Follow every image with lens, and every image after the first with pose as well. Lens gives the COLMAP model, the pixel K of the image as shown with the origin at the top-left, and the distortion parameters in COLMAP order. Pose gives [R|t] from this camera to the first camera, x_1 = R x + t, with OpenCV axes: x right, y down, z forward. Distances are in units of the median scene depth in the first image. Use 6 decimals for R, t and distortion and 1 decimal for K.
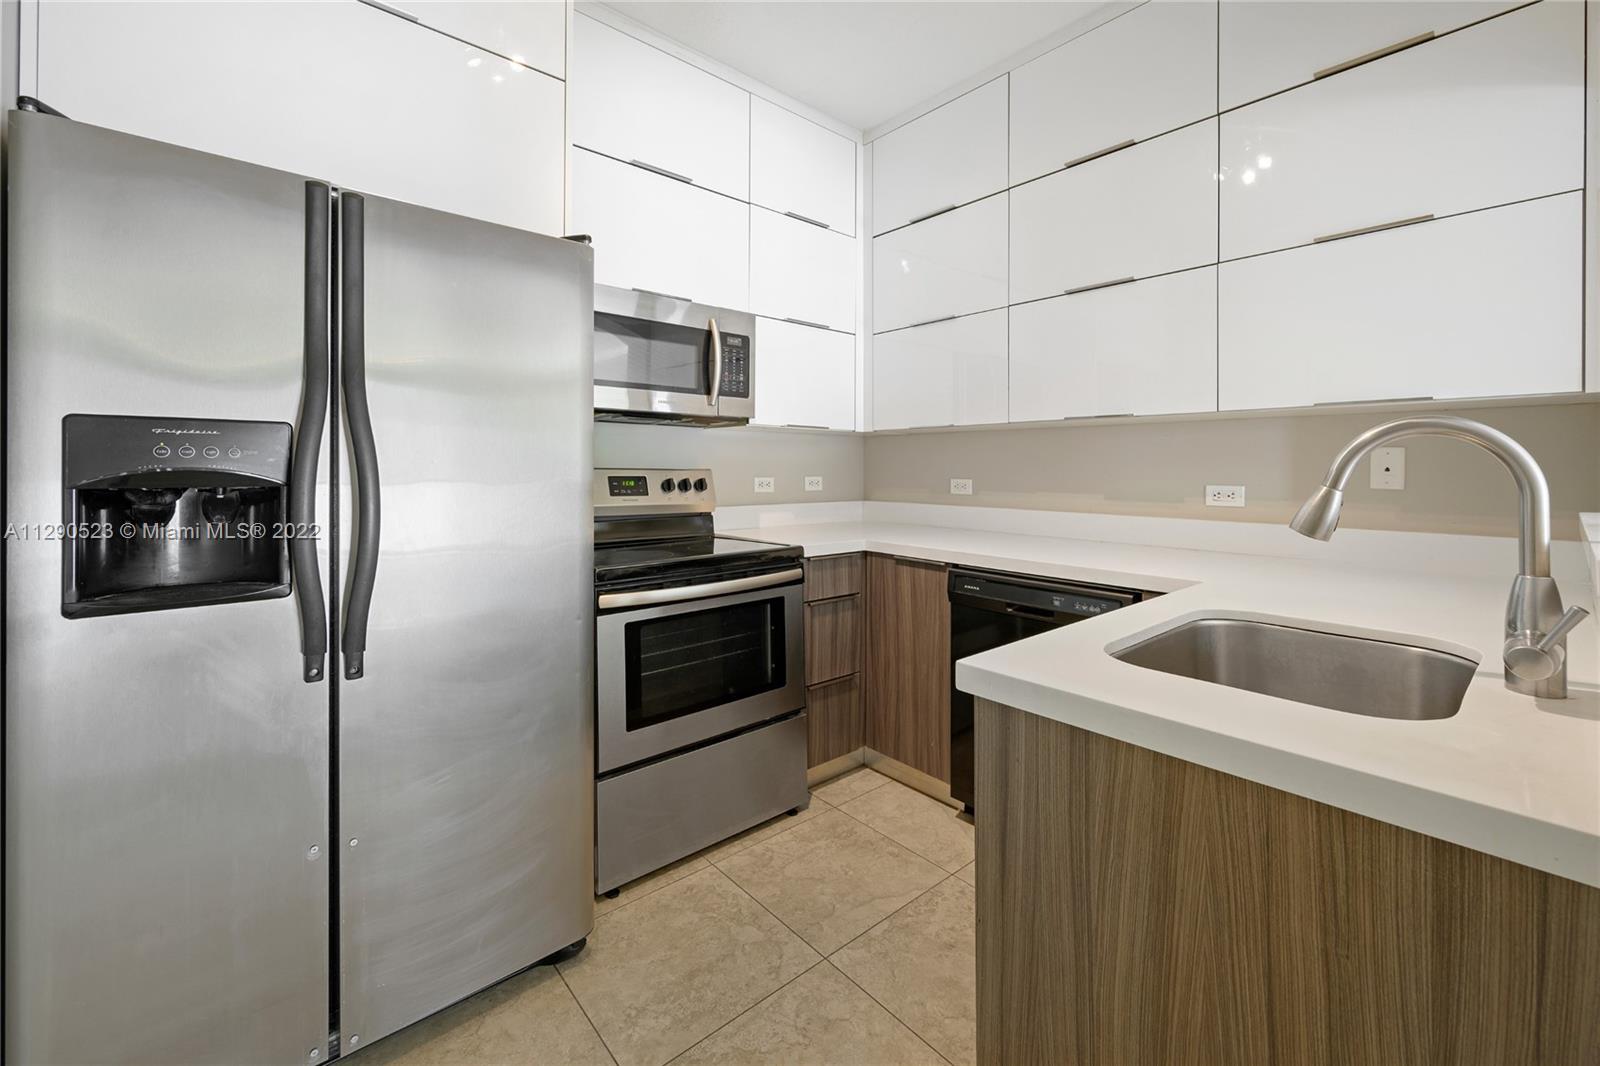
lens RADIAL K [[653.1, 0, 806.1], [0, 653.1, 543.4], [0, 0, 1]] dist [-0.000122, -0.000285]
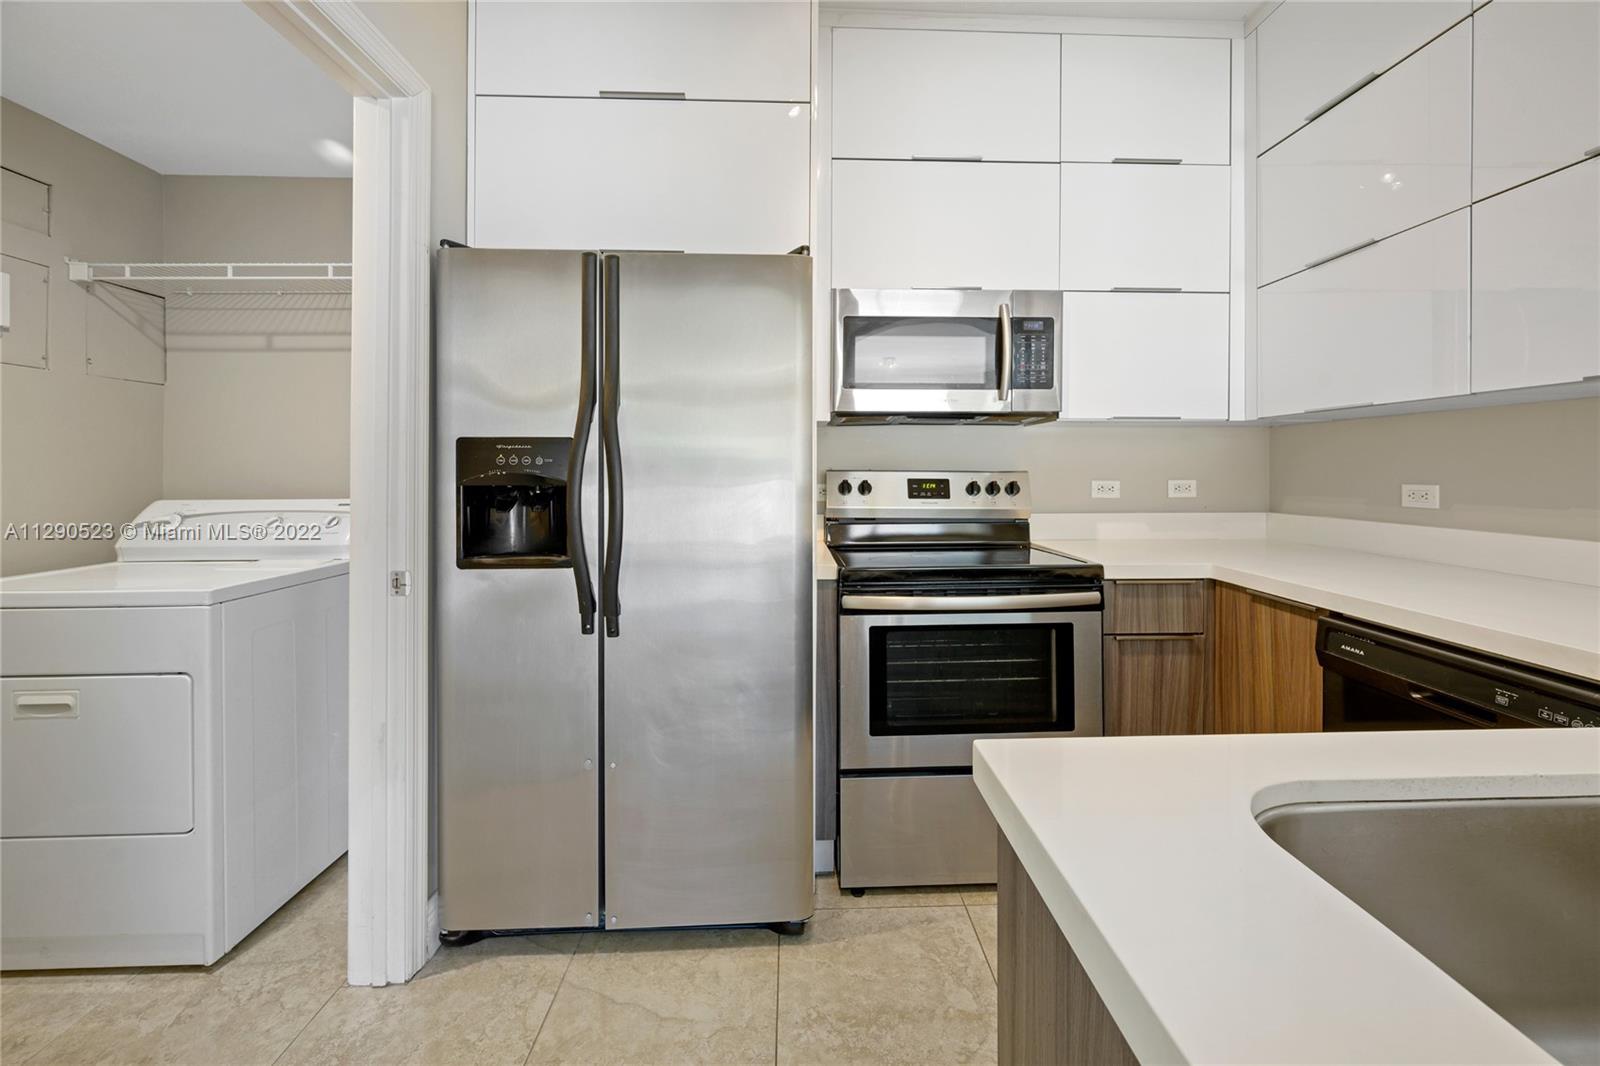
lens RADIAL K [[651.2, 0, 812.2], [0, 651.2, 537.5], [0, 0, 1]] dist [-0.000615, -0.000209]
pose [[0.778406, 0.060197, -0.624868, 0.220836], [-0.067533, 0.997645, 0.011982, -0.015383], [0.624118, 0.032872, 0.780638, 0.139670]]
